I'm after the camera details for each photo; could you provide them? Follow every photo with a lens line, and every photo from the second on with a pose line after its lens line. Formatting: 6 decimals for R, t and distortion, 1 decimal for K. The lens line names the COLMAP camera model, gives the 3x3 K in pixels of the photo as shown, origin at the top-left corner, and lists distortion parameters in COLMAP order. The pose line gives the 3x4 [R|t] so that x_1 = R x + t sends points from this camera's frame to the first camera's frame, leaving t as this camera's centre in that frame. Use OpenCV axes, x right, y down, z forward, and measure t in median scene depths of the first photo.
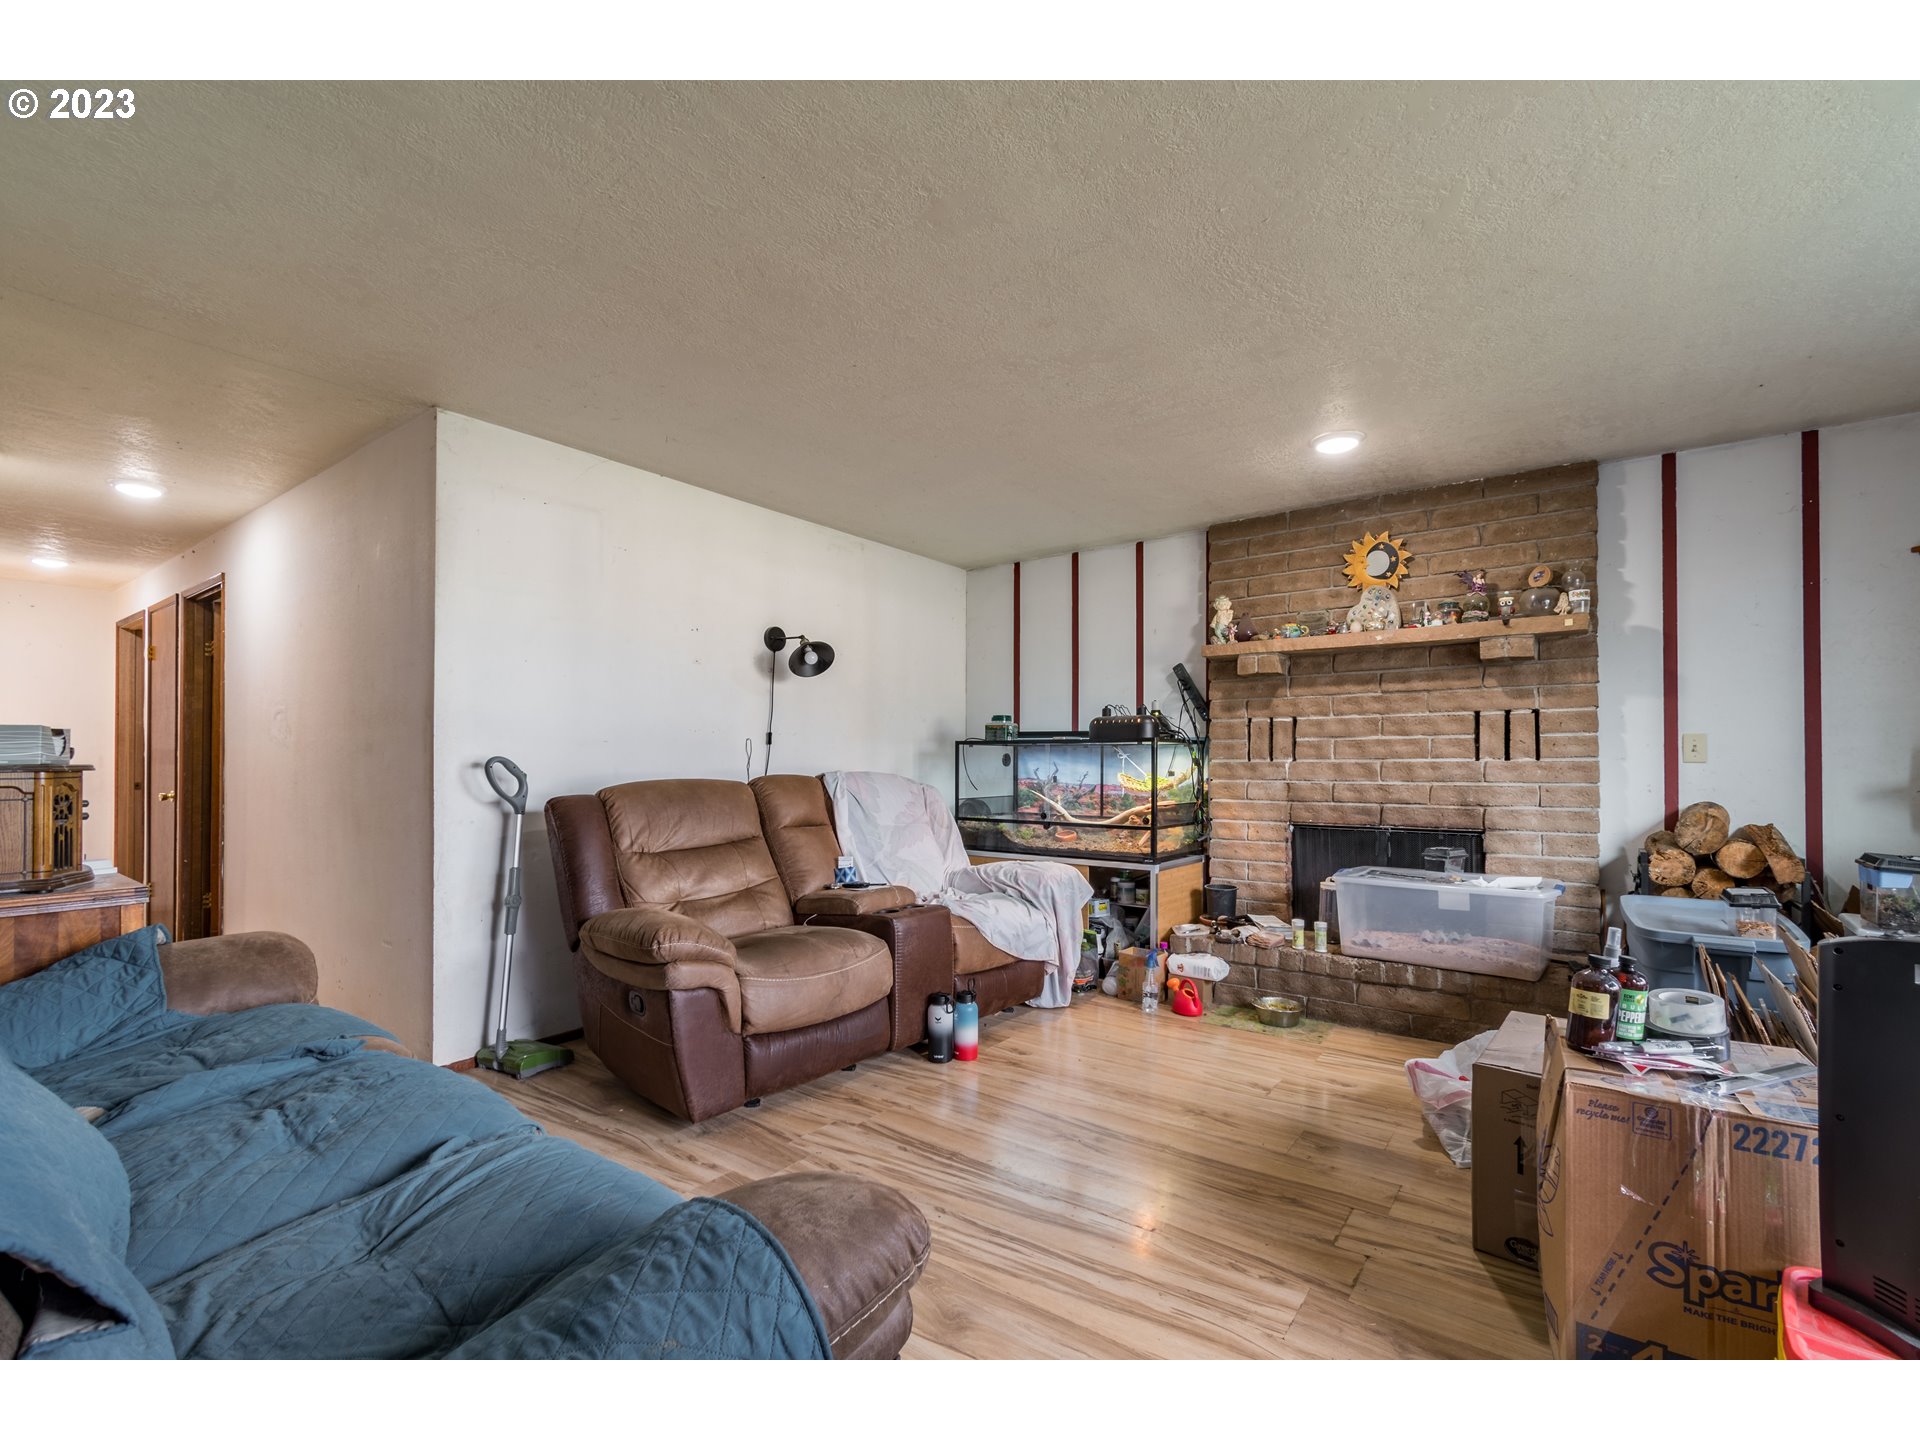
lens RADIAL K [[845.6, 0, 971.8], [0, 845.6, 759.8], [0, 0, 1]] dist [-0.000177, -0.000241]
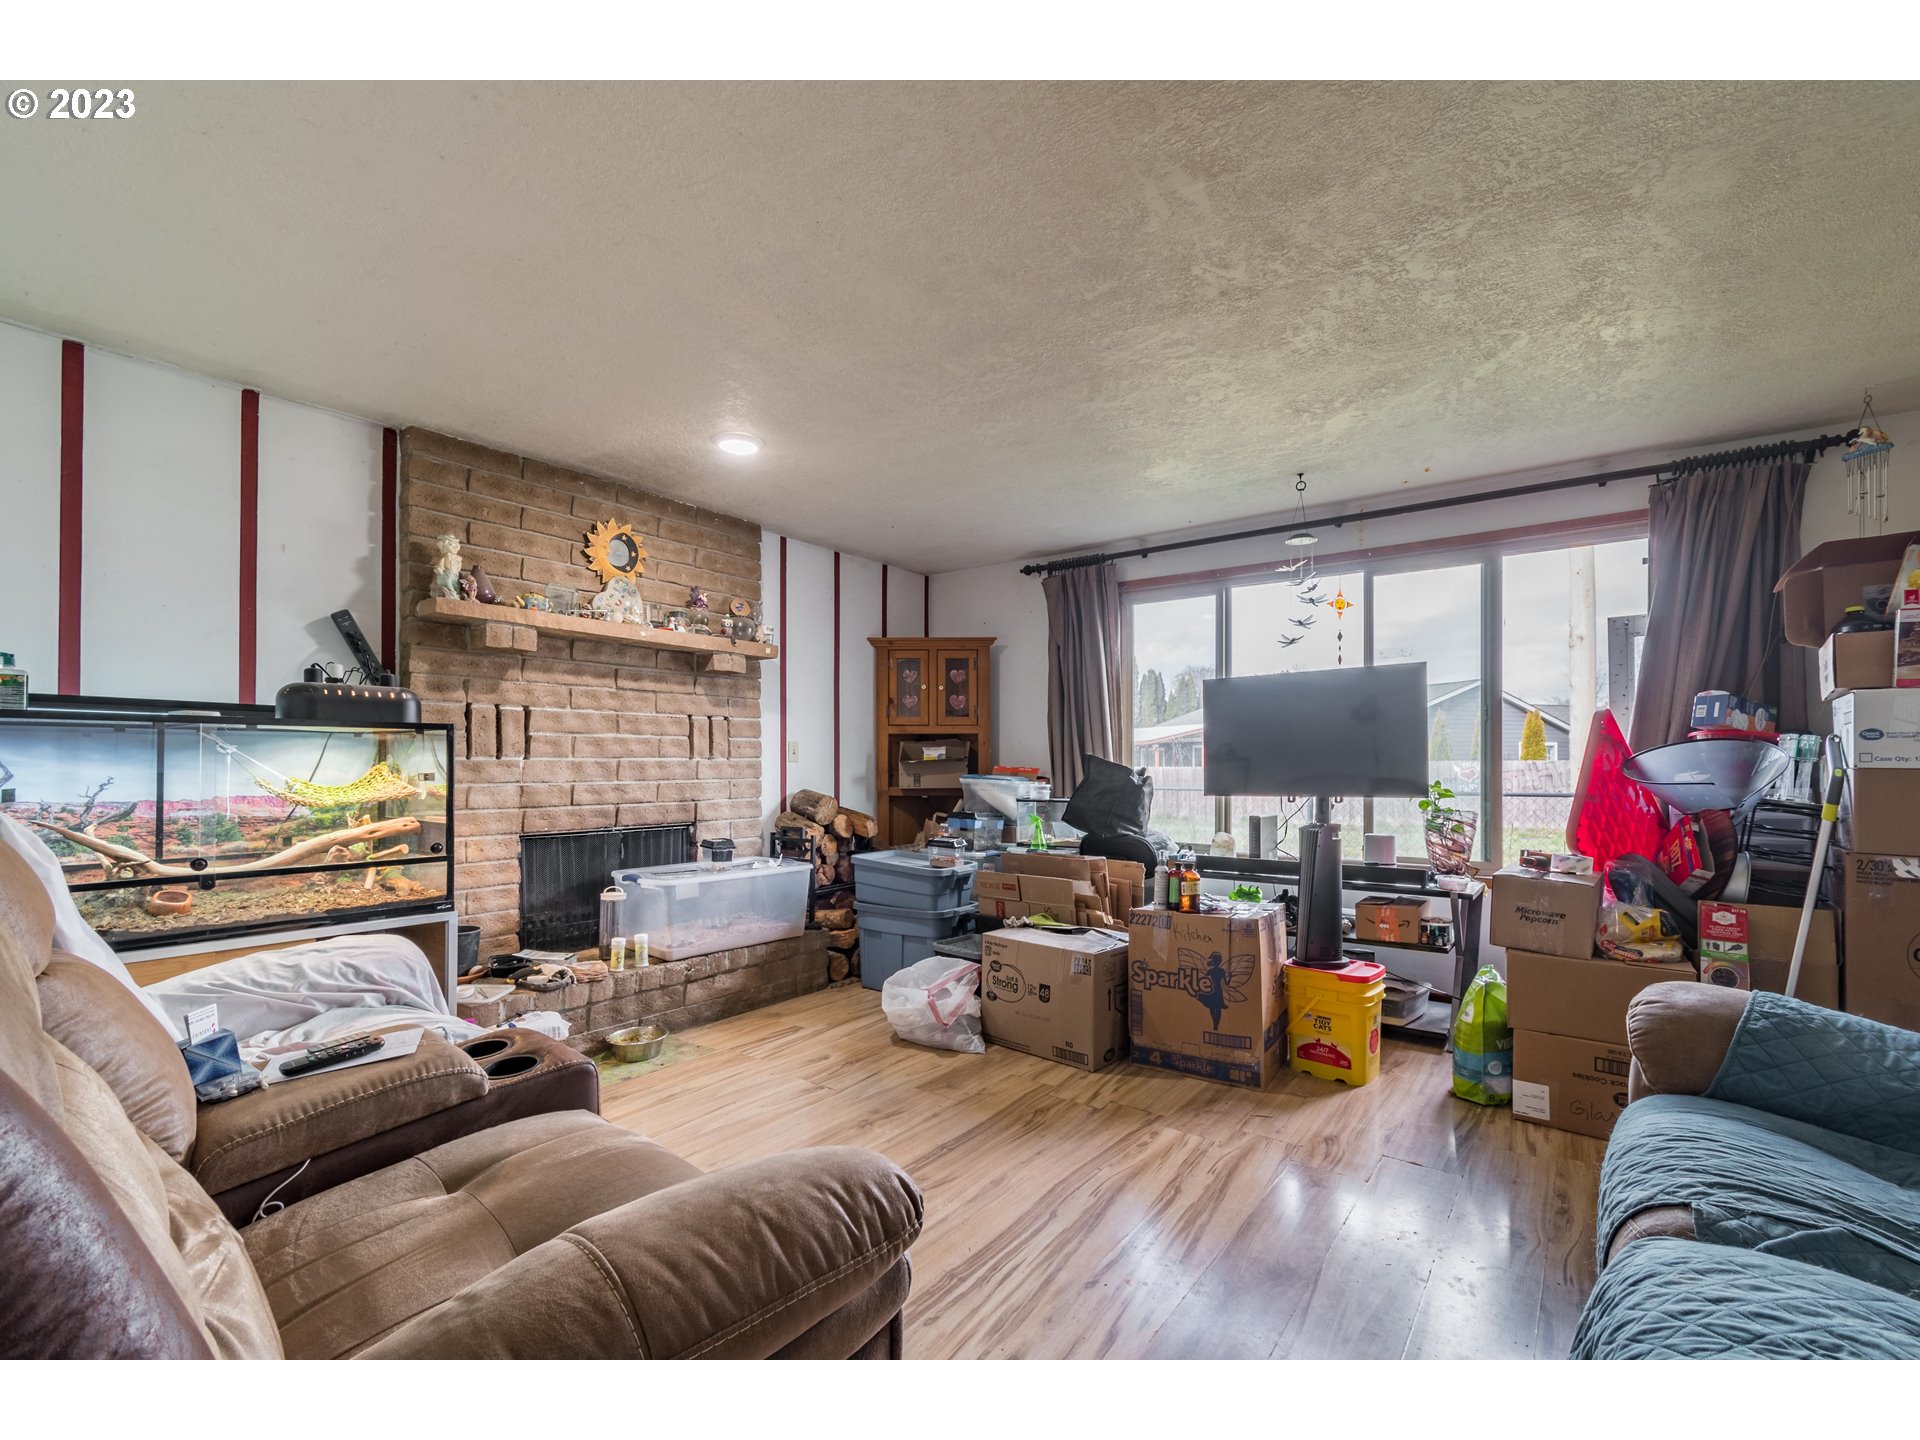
lens RADIAL K [[845.6, 0, 971.8], [0, 845.6, 759.8], [0, 0, 1]] dist [-0.000177, -0.000241]
pose [[0.008486, 0.004420, 0.999954, -0.473423], [-0.005105, 0.999977, -0.004377, 0.003324], [-0.999951, -0.005068, 0.008509, 0.590014]]
